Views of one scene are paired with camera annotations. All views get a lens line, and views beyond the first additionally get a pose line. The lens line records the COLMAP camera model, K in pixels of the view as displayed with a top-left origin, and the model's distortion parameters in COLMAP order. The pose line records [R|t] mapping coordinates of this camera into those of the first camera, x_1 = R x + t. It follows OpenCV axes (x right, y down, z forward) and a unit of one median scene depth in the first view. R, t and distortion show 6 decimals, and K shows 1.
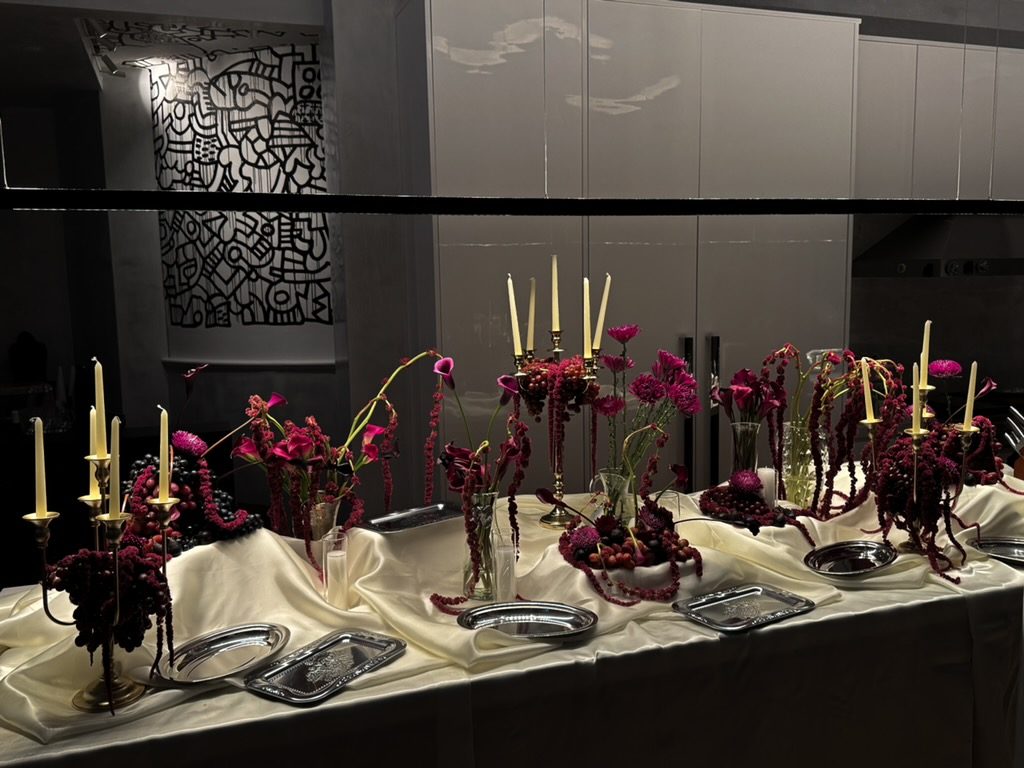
lens RADIAL K [[833.5, 0, 512.0], [0, 833.5, 384.0], [0, 0, 1]] dist [0.094688, 0.000356]
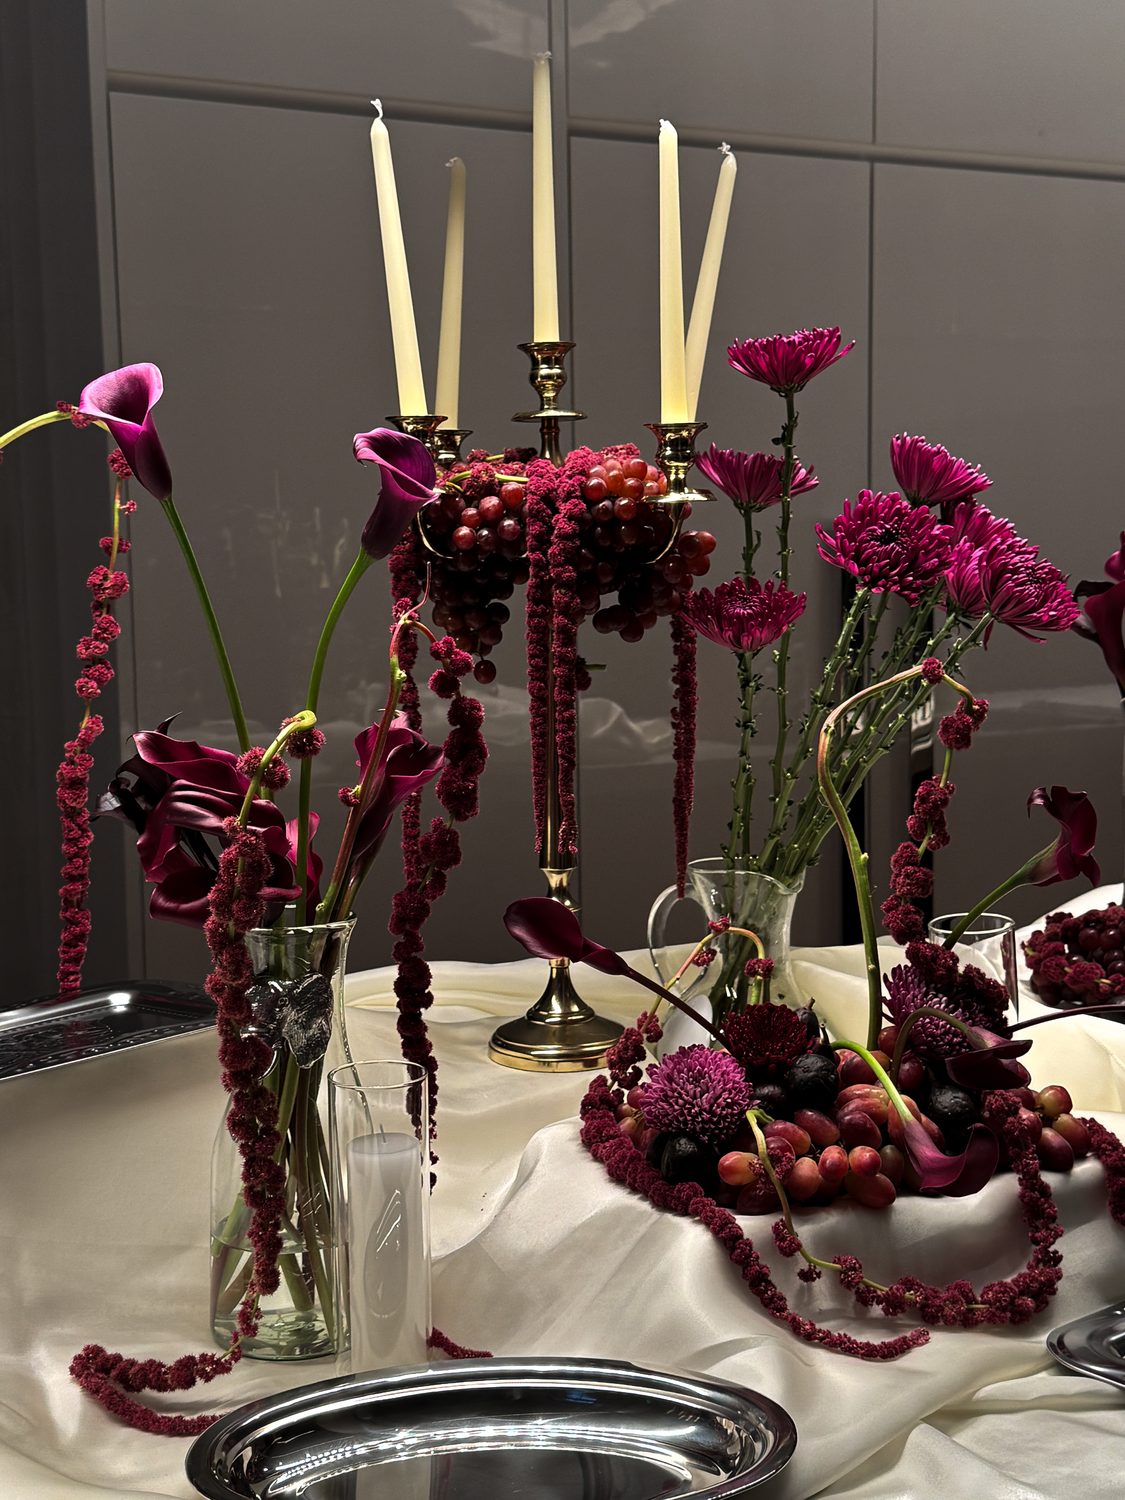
lens RADIAL K [[1896.0, 0, 562.5], [0, 1896.0, 750.0], [0, 0, 1]] dist [0.180724, -0.413141]
pose [[0.990896, -0.009208, 0.134317, -0.030692], [0.011365, 0.999818, -0.015296, 0.087954], [-0.134152, 0.016684, 0.990820, 0.426678]]
